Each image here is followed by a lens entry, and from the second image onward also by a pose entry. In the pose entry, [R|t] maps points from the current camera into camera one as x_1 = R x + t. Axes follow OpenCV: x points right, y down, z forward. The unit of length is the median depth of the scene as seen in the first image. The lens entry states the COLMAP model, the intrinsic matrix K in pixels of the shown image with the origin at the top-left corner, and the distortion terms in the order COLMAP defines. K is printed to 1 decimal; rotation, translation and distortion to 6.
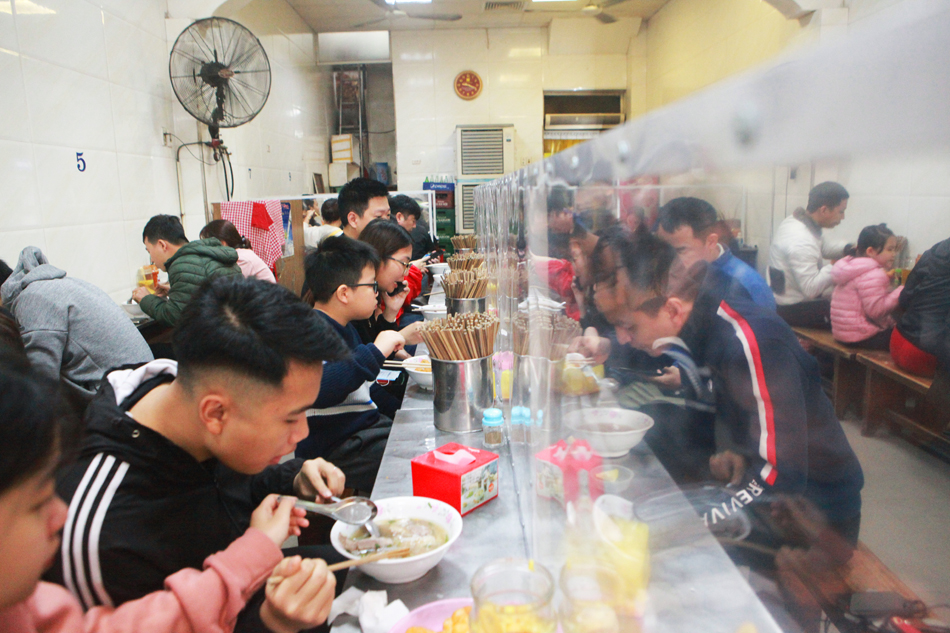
lens RADIAL K [[662.3, 0, 477.6], [0, 662.3, 316.3], [0, 0, 1]] dist [-0.095542, 0.055466]
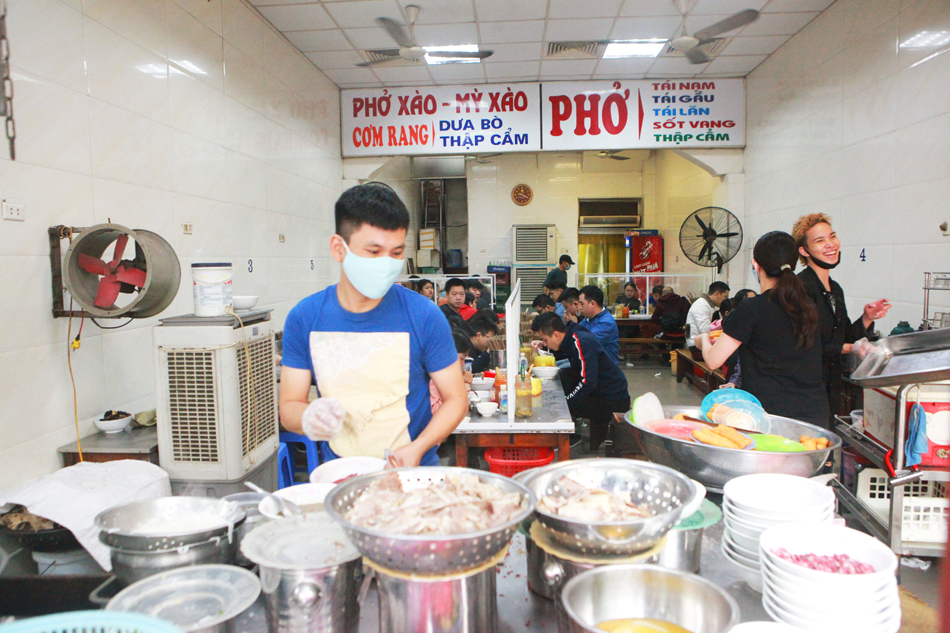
lens RADIAL K [[662.3, 0, 476.1], [0, 662.3, 314.3], [0, 0, 1]] dist [-0.095542, 0.055466]
pose [[0.995501, 0.019713, -0.092679, 0.021169], [-0.028986, 0.994585, -0.099800, 0.029976], [0.090209, 0.102038, 0.990682, -0.322604]]
